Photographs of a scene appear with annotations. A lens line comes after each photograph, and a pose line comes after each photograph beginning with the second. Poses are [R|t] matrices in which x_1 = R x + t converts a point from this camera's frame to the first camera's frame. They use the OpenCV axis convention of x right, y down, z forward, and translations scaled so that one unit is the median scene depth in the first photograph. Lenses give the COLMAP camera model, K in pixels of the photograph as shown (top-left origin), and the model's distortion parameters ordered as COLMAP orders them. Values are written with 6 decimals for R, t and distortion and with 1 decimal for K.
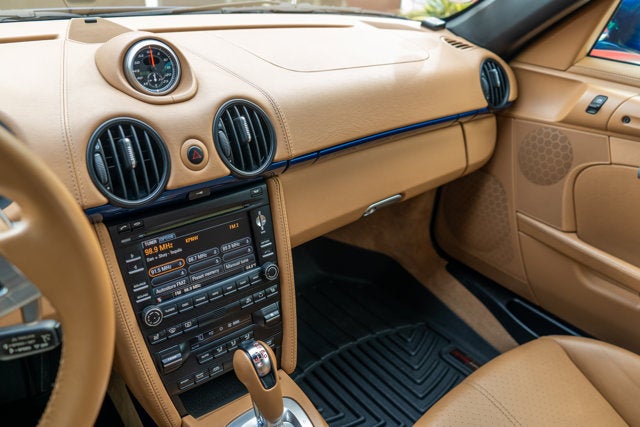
lens RADIAL K [[522.0, 0, 320.0], [0, 522.0, 213.5], [0, 0, 1]] dist [0.000486, 0.000834]
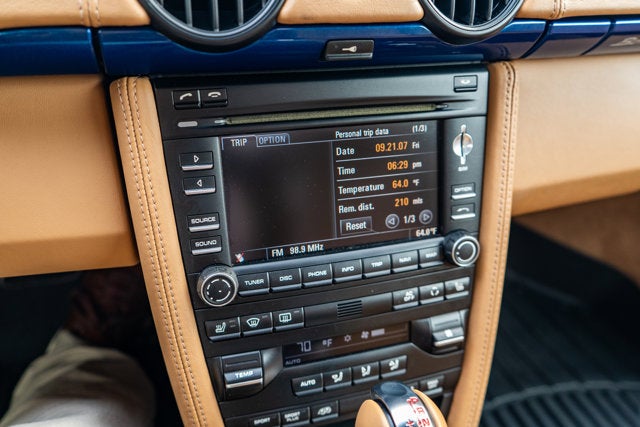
lens RADIAL K [[622.7, 0, 314.1], [0, 622.7, 212.2], [0, 0, 1]] dist [0.006114, -0.006505]
pose [[0.939852, 0.183417, -0.288159, -0.066899], [-0.170446, 0.982899, 0.069705, 0.061770], [0.296016, -0.016397, 0.955042, 0.411221]]
